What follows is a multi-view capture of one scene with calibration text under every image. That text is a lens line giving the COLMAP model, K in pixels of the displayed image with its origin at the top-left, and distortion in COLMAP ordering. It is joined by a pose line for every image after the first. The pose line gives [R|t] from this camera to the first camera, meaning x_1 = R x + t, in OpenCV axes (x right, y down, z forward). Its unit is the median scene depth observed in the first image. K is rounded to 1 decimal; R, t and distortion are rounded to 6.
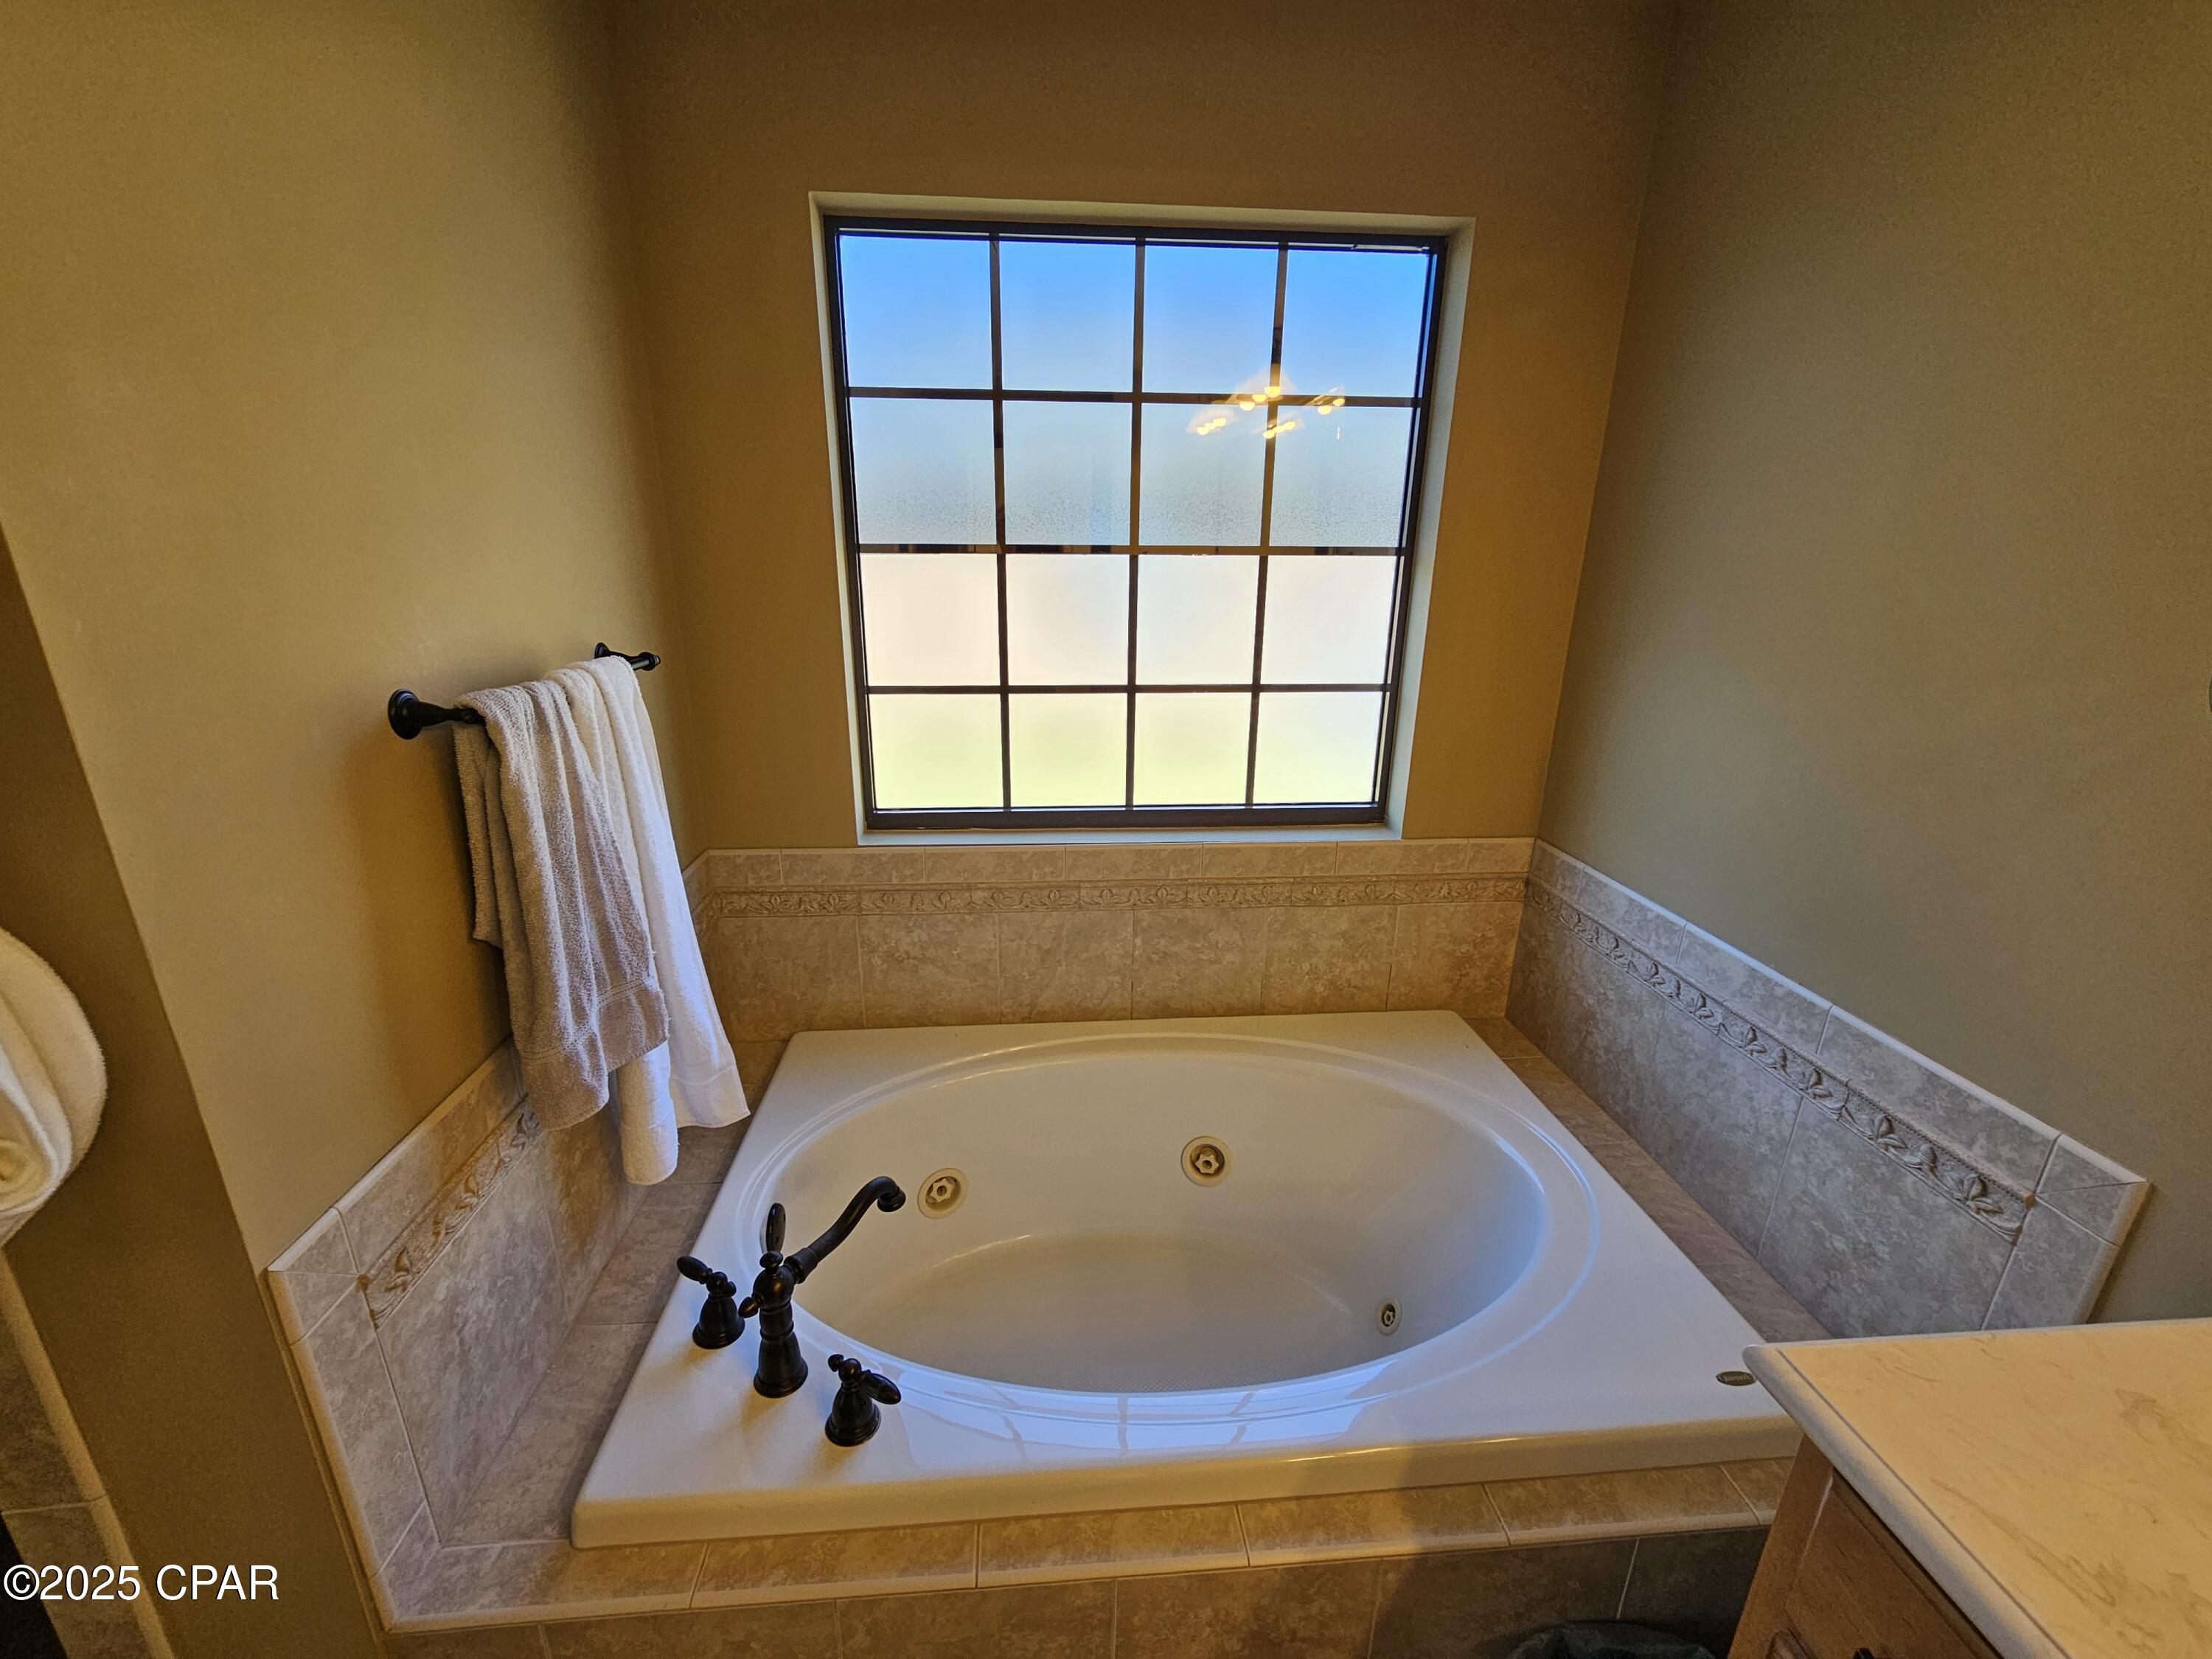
lens RADIAL K [[905.5, 0, 1098.9], [0, 905.5, 830.0], [0, 0, 1]] dist [-0.000850, 0.001716]
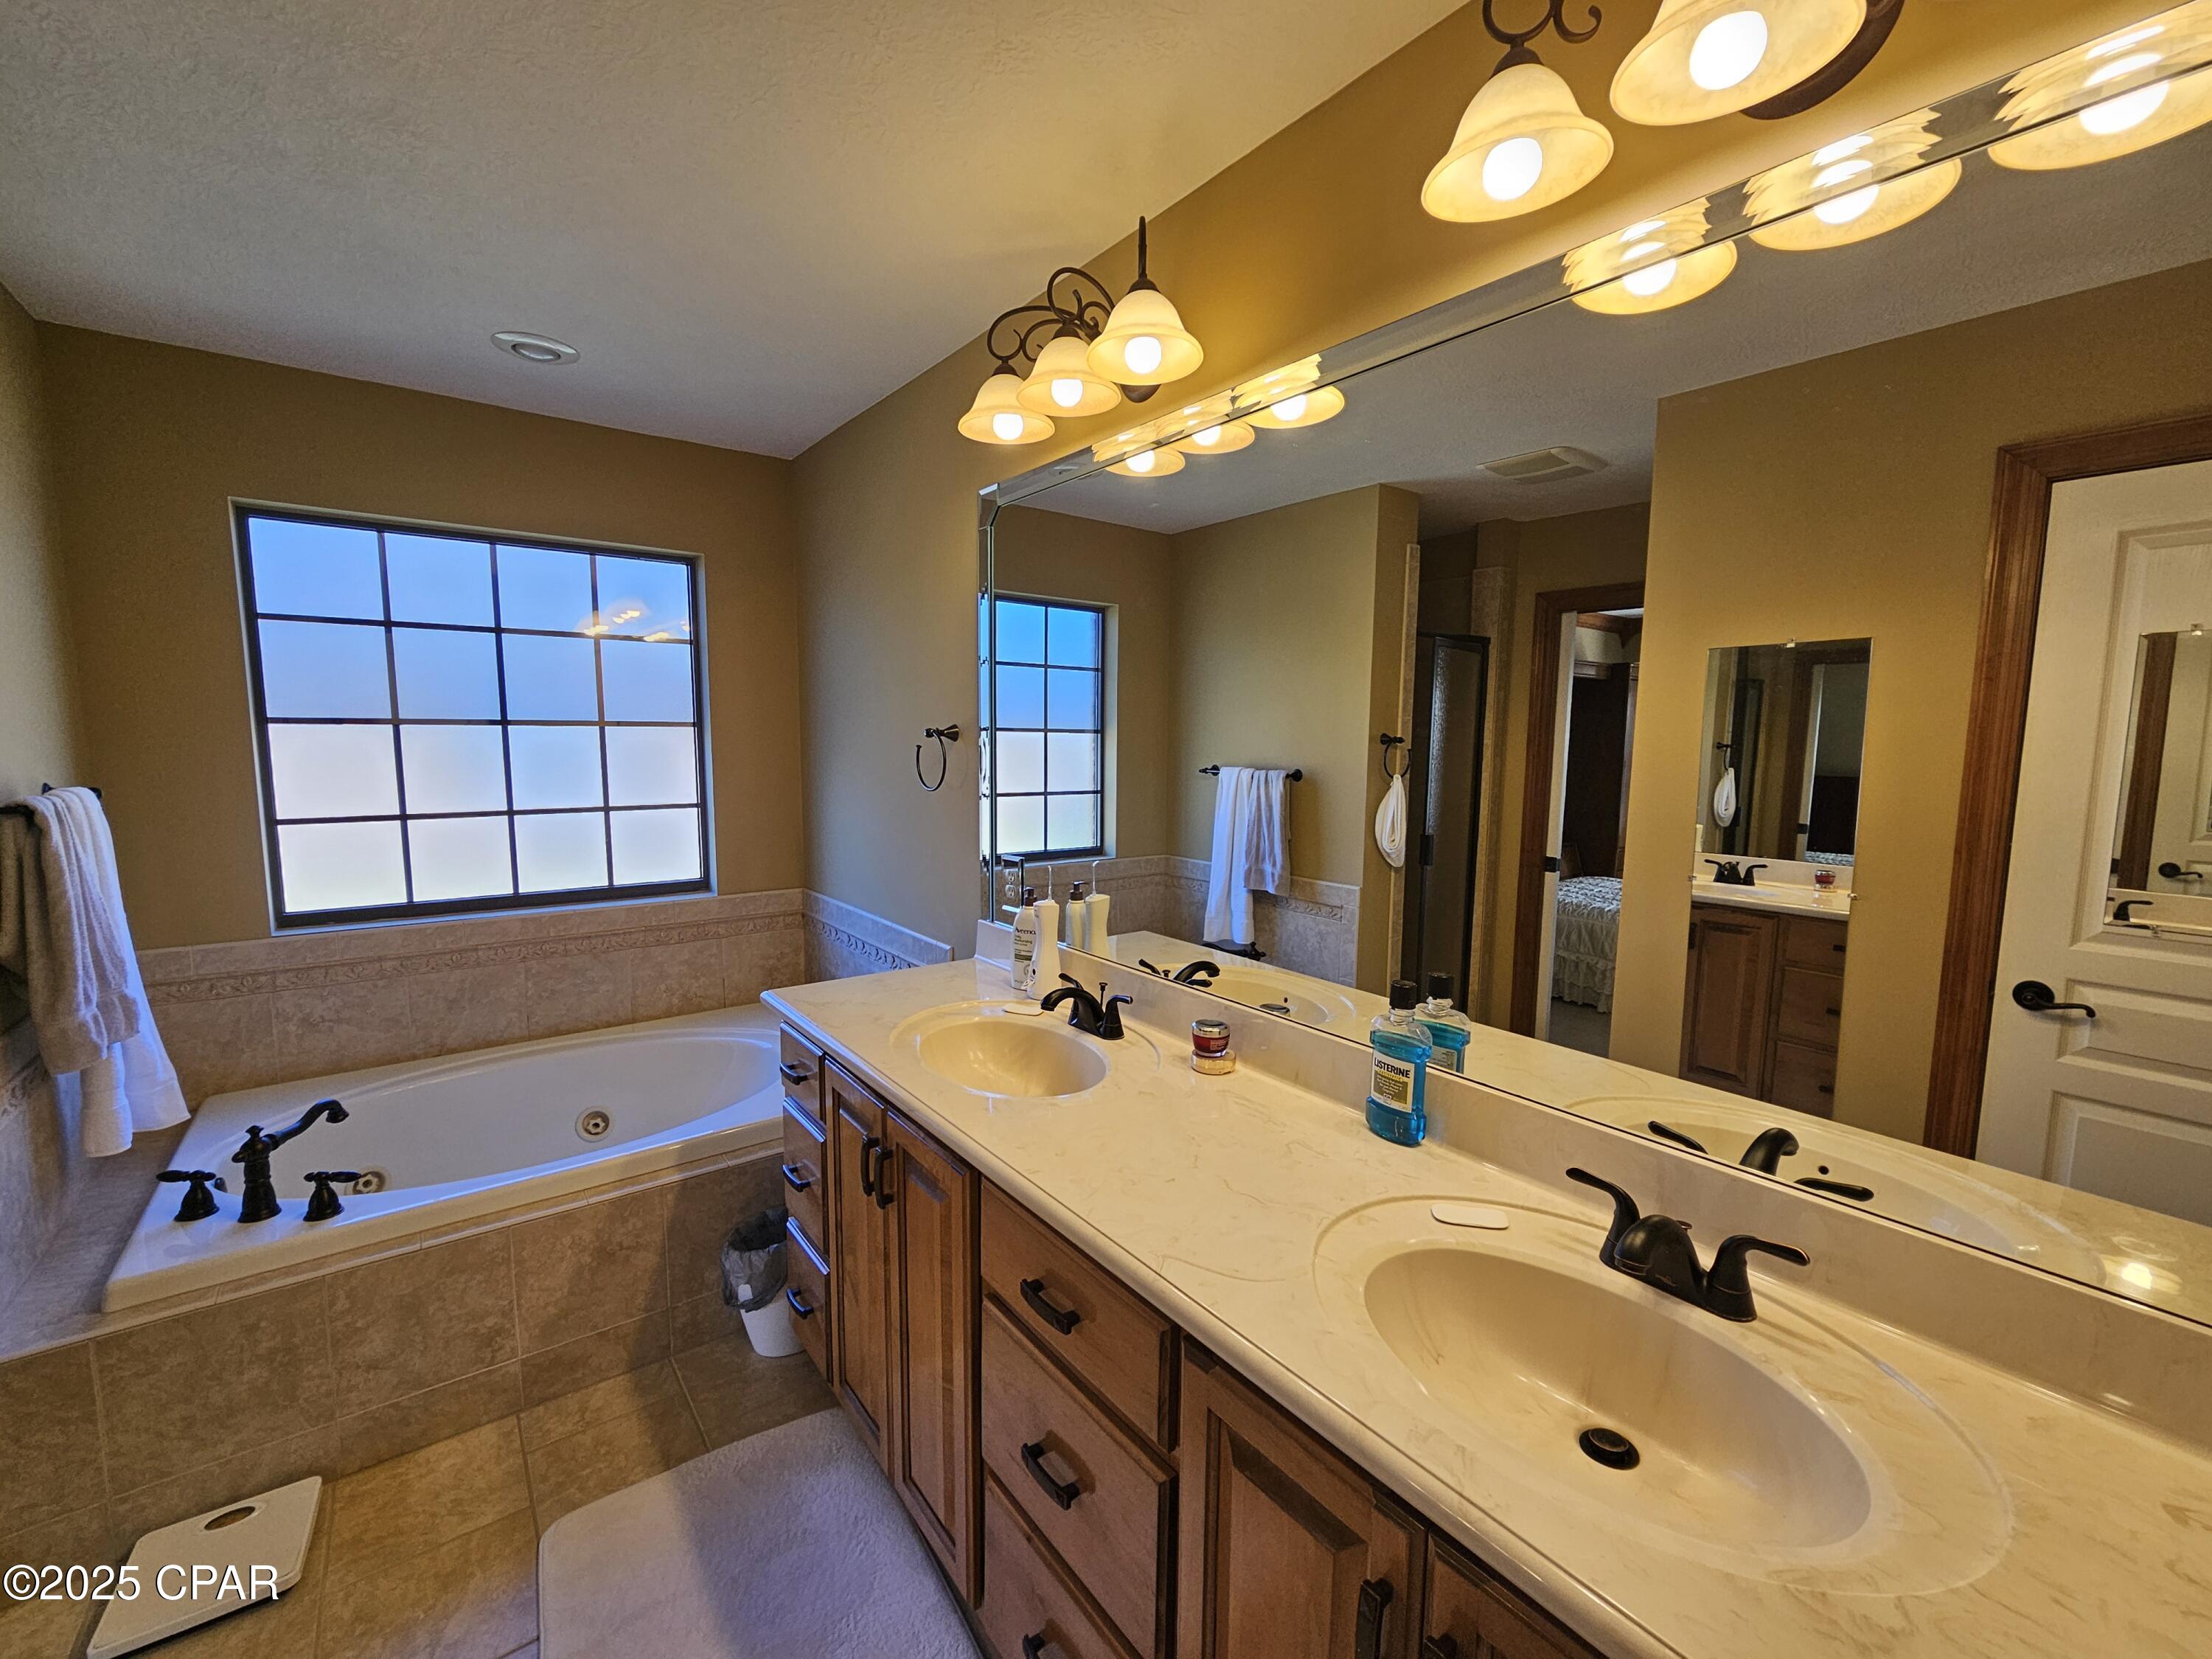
lens RADIAL K [[905.5, 0, 1100.1], [0, 905.5, 836.8], [0, 0, 1]] dist [-0.000850, 0.001716]
pose [[0.840196, -0.064261, 0.538462, 0.046919], [0.161133, 0.977691, -0.134747, 0.245728], [-0.517791, 0.199978, 0.831806, -0.749917]]
